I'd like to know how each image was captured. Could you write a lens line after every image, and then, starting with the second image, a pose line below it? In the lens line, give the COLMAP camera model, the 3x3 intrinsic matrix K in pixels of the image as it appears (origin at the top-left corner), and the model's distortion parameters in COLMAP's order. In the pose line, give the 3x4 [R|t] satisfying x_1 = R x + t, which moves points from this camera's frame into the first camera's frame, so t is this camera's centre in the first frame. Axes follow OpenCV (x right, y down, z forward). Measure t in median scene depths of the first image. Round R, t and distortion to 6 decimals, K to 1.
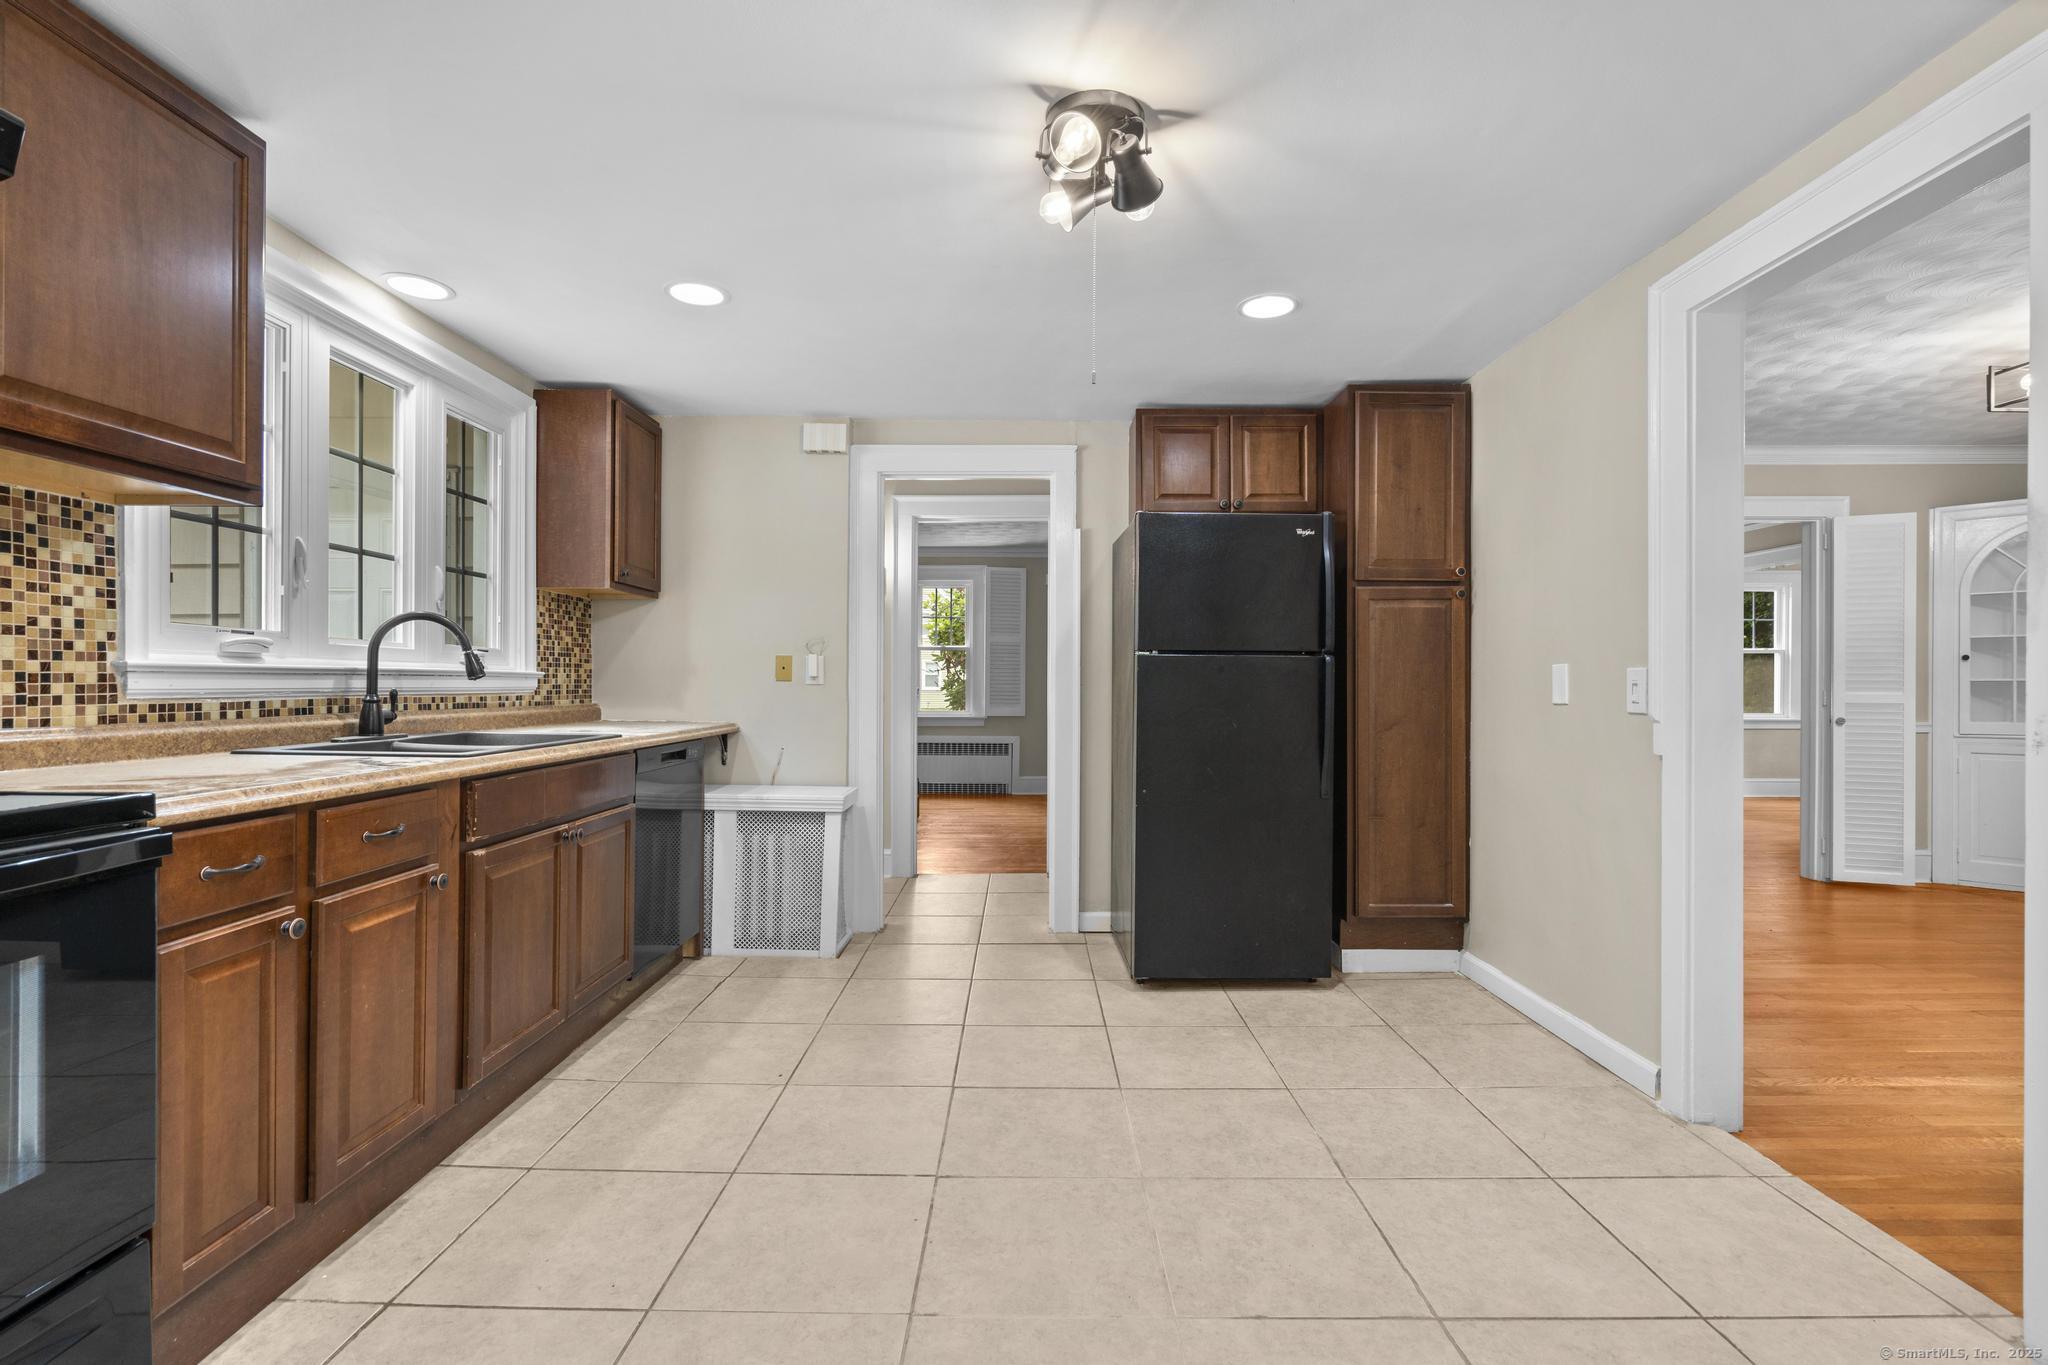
lens RADIAL K [[918.5, 0, 1023.1], [0, 918.5, 682.2], [0, 0, 1]] dist [0.003836, 0.000789]
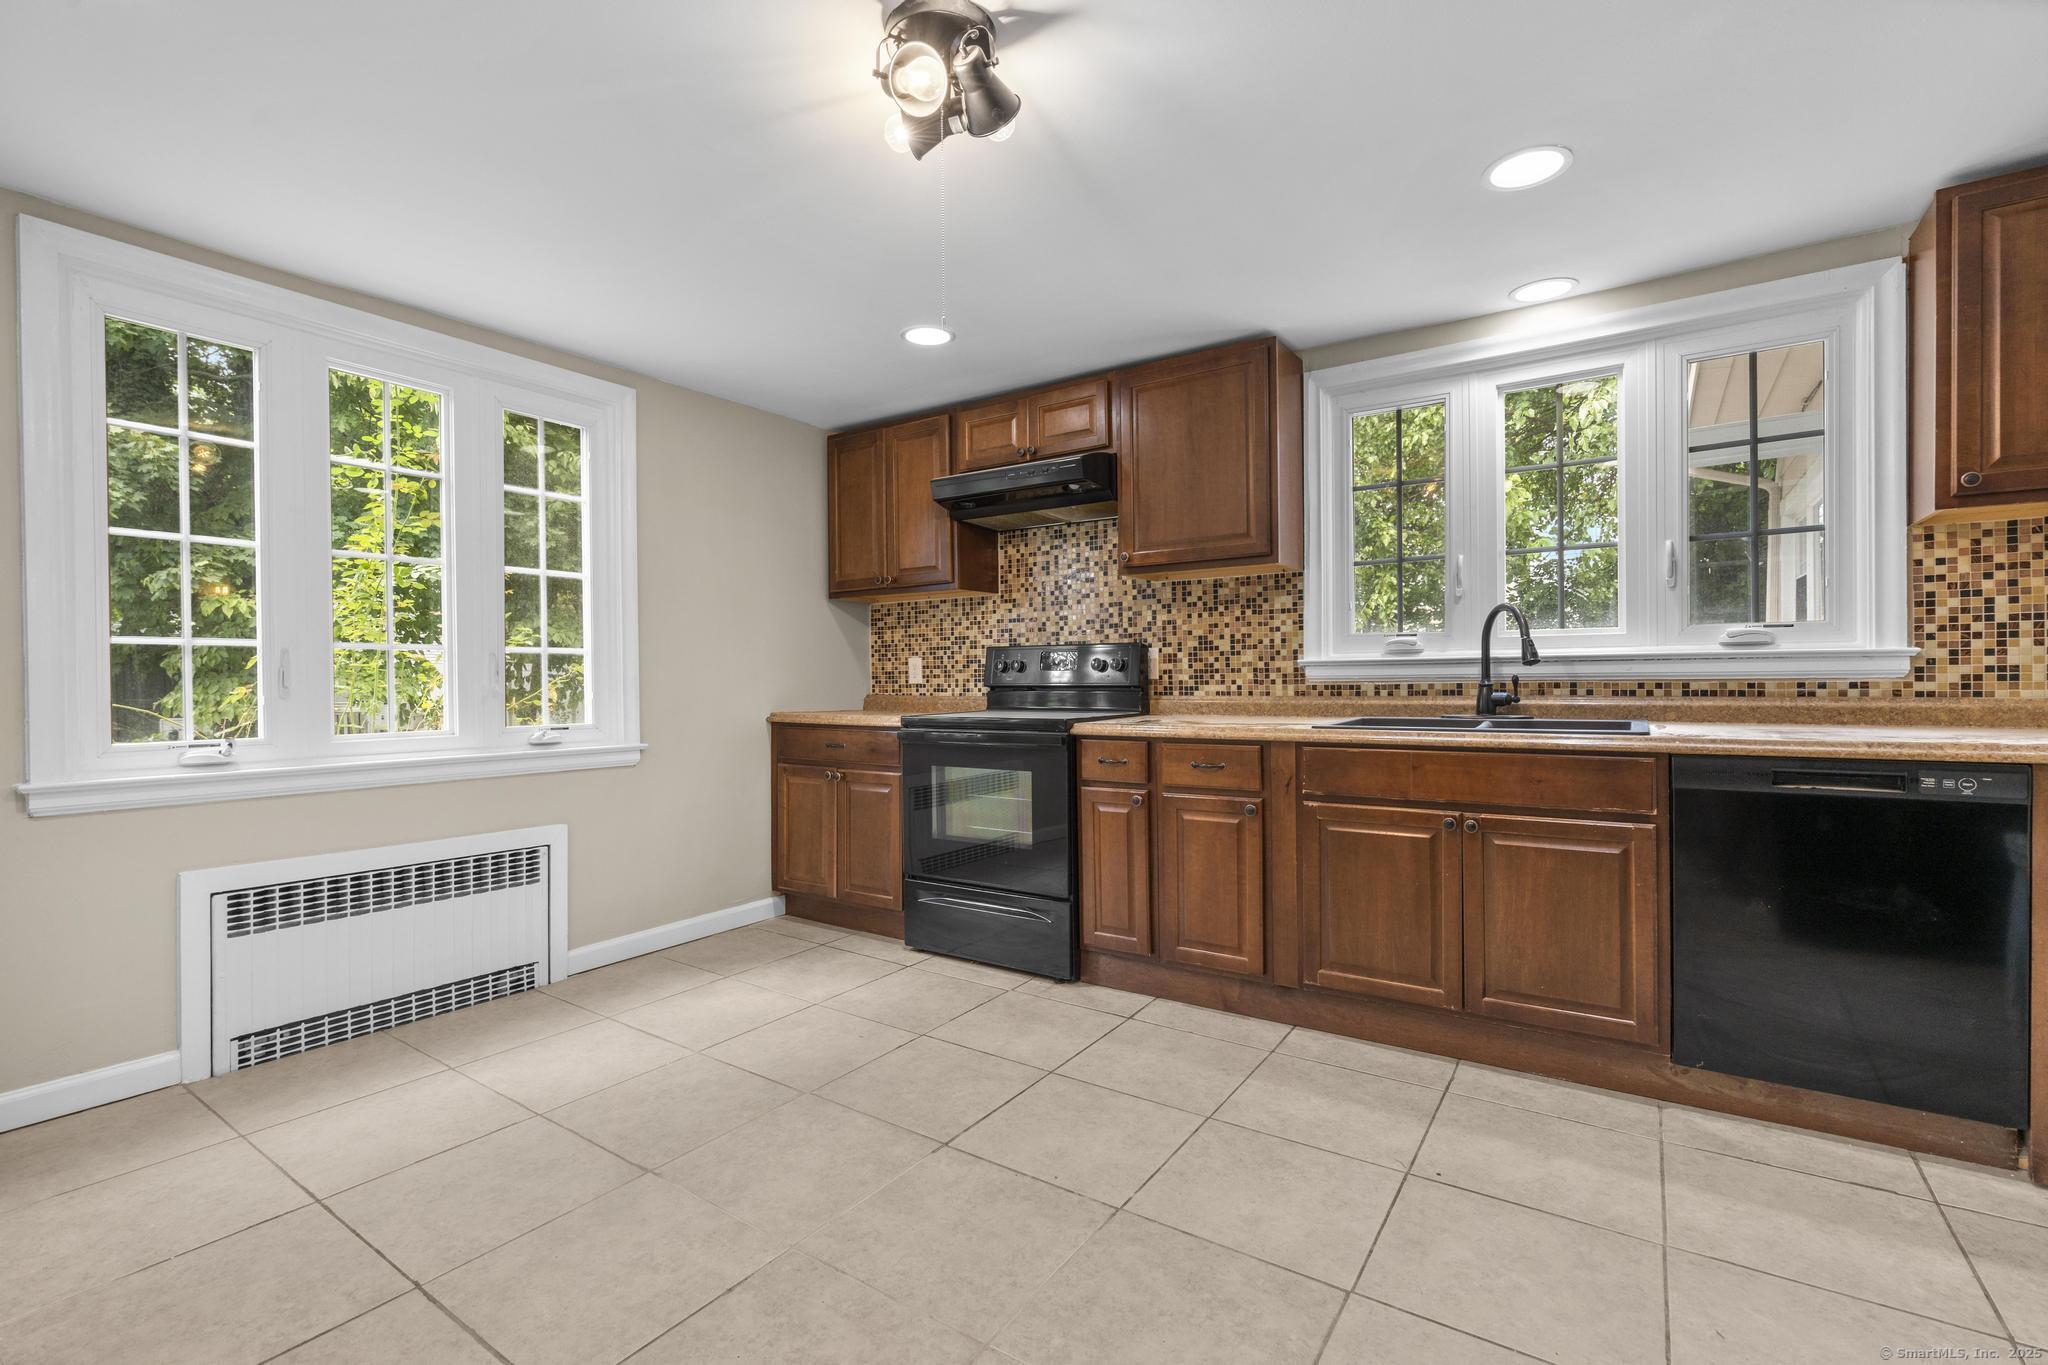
lens RADIAL K [[918.5, 0, 1020.0], [0, 918.5, 689.9], [0, 0, 1]] dist [0.003836, 0.000789]
pose [[-0.559440, 0.006266, -0.828847, 0.686281], [0.007258, 0.999970, 0.002661, 0.022774], [0.828839, -0.004528, -0.559469, 1.381403]]
